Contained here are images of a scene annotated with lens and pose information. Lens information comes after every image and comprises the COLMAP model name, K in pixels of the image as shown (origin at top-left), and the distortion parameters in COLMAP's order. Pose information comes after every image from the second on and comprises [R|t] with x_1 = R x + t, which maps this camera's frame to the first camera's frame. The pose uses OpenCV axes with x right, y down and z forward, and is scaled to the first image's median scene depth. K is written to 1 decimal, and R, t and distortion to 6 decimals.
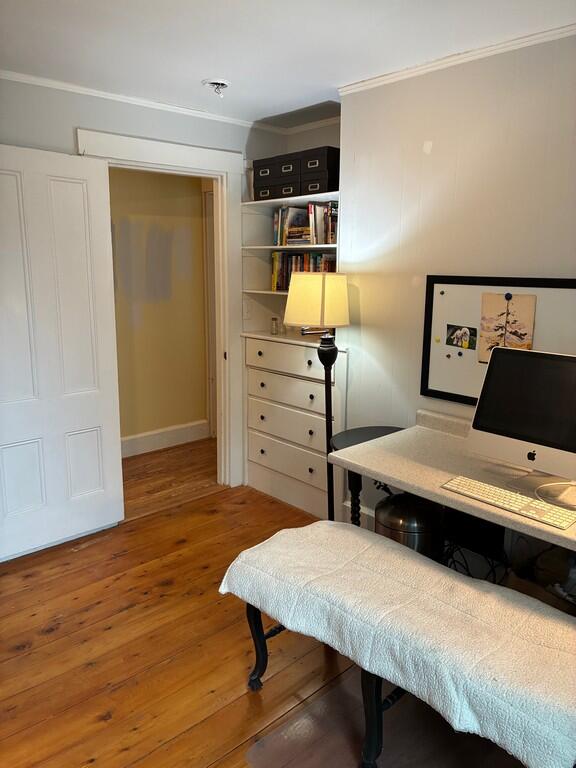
lens RADIAL K [[581.5, 0, 288.0], [0, 581.5, 384.0], [0, 0, 1]] dist [0.033945, -0.042482]
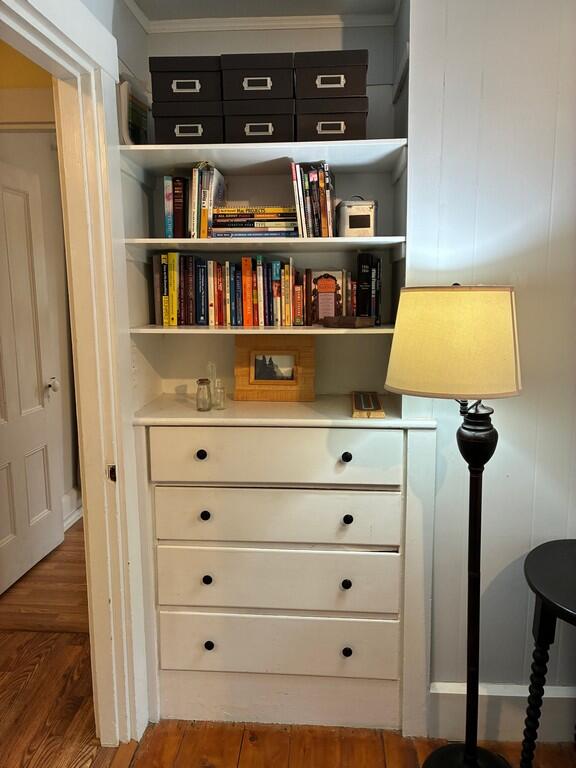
lens RADIAL K [[581.5, 0, 288.0], [0, 581.5, 384.0], [0, 0, 1]] dist [0.033945, -0.042482]
pose [[0.714341, -0.117877, 0.689798, -0.328352], [0.146038, 0.989119, 0.017792, -0.109760], [-0.684390, 0.088027, 0.723783, 0.587645]]
